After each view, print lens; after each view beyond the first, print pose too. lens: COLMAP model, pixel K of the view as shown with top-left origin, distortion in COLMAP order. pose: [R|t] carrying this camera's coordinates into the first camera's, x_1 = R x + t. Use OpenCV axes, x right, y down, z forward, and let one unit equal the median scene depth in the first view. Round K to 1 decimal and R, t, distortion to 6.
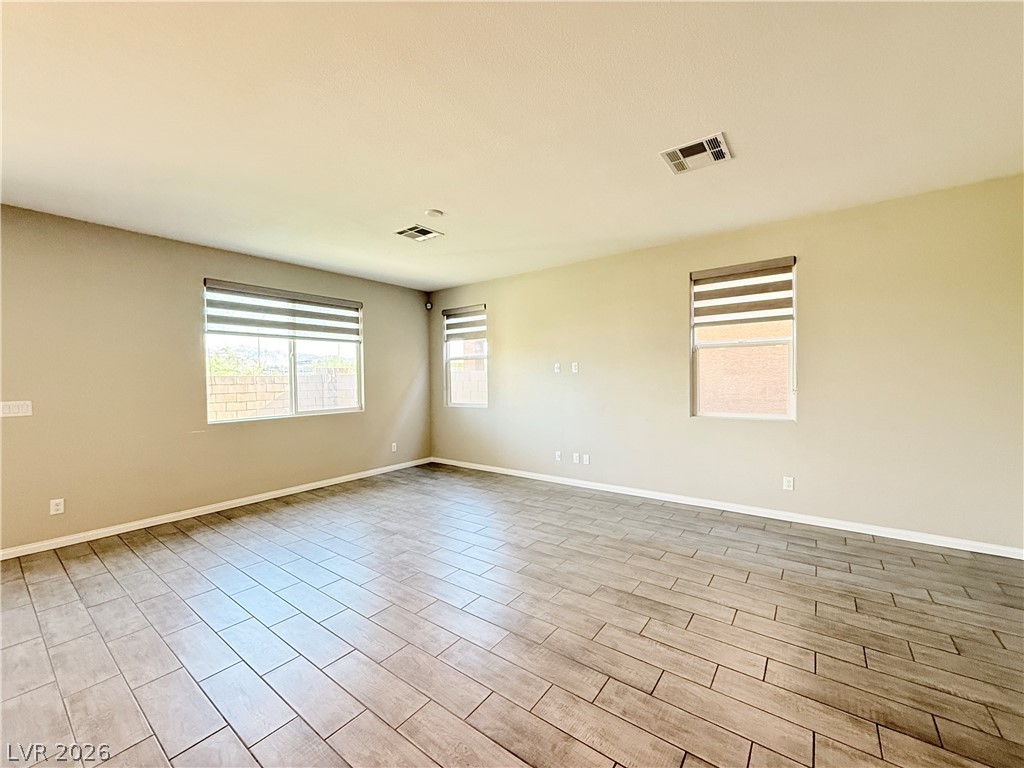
lens RADIAL K [[409.7, 0, 512.0], [0, 409.7, 384.0], [0, 0, 1]] dist [0.000510, -0.000058]
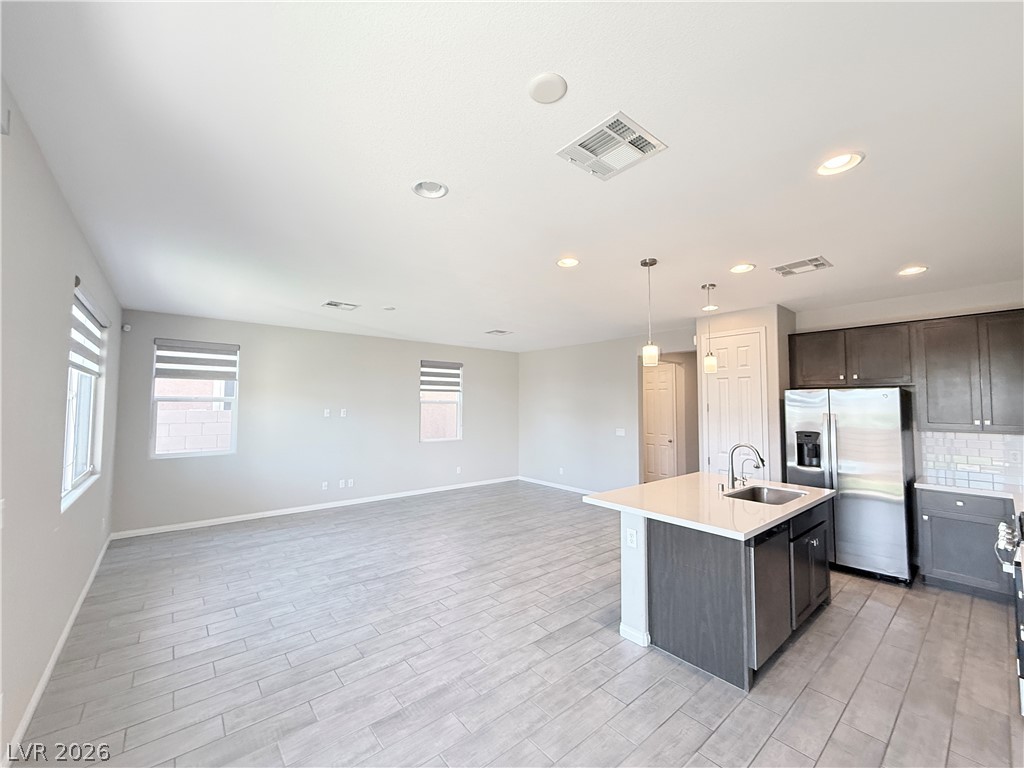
lens RADIAL K [[409.7, 0, 512.0], [0, 409.7, 384.0], [0, 0, 1]] dist [0.000510, -0.000058]
pose [[0.230295, 0.064863, 0.970957, -1.008597], [0.009078, 0.997589, -0.068796, -0.038195], [-0.973078, 0.024657, 0.229151, 0.187052]]
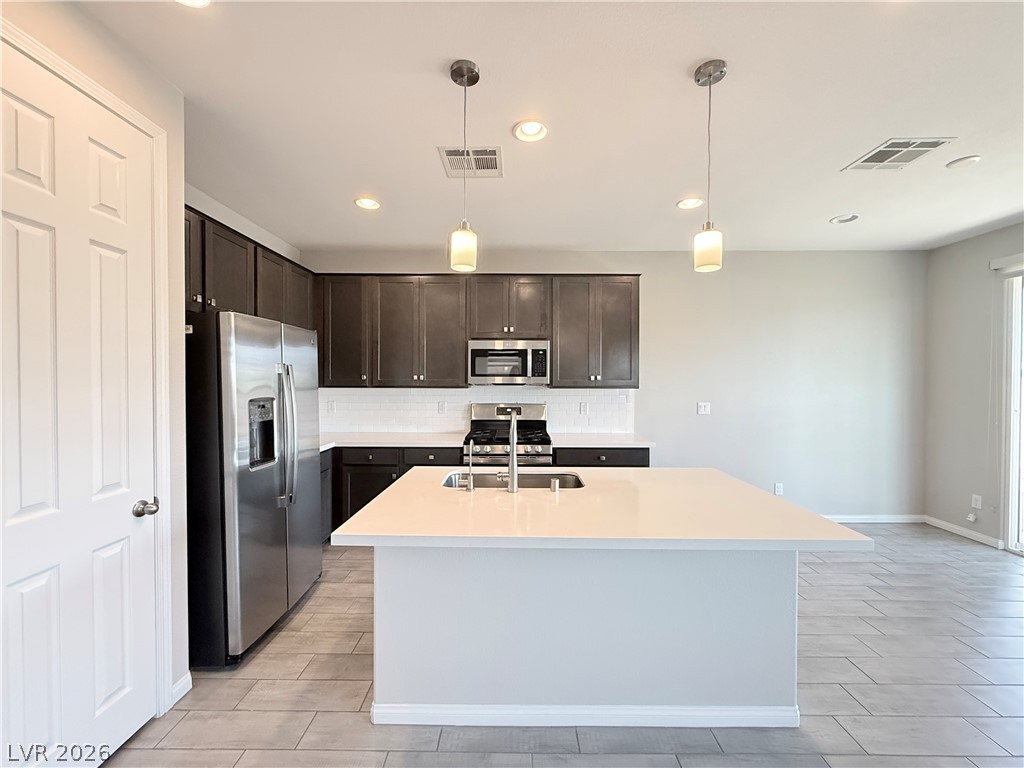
lens RADIAL K [[409.7, 0, 512.0], [0, 409.7, 384.0], [0, 0, 1]] dist [0.000510, -0.000058]
pose [[-0.804121, 0.018418, -0.594180, 0.008475], [-0.001343, 0.999461, 0.032799, -0.023085], [0.594464, 0.027173, -0.803663, 0.306238]]
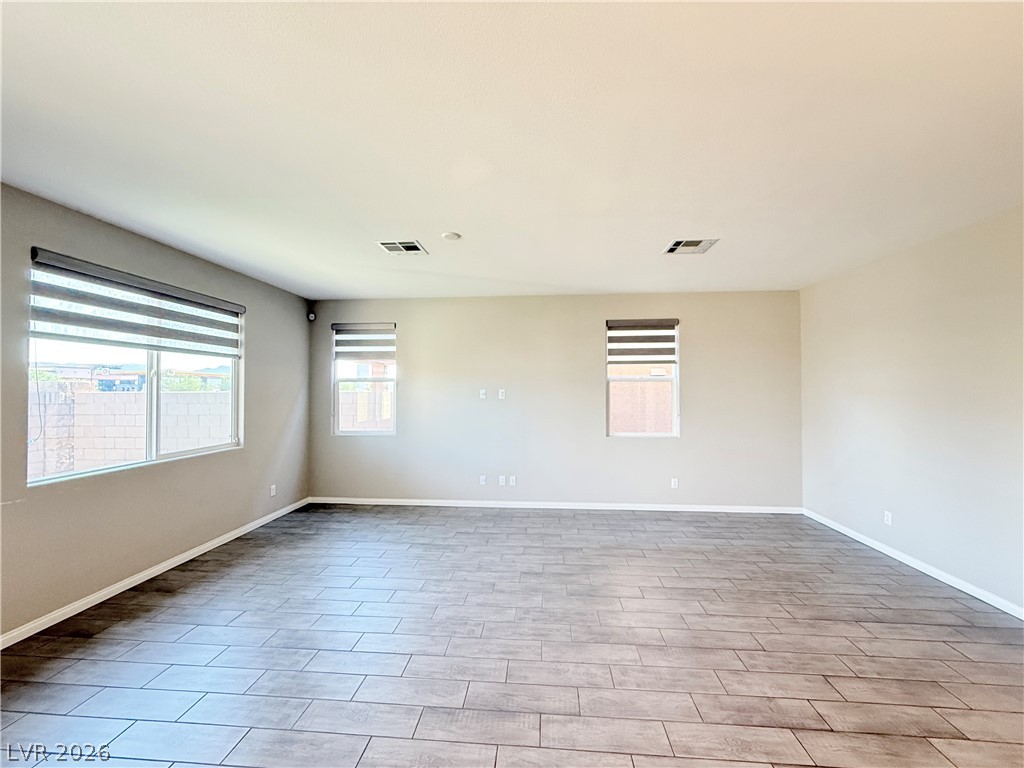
lens RADIAL K [[409.7, 0, 512.0], [0, 409.7, 384.0], [0, 0, 1]] dist [0.000510, -0.000058]
pose [[0.846652, 0.020815, 0.531740, -0.394803], [-0.001392, 0.999318, -0.036901, -0.027964], [-0.532145, 0.030502, 0.846104, 0.093953]]
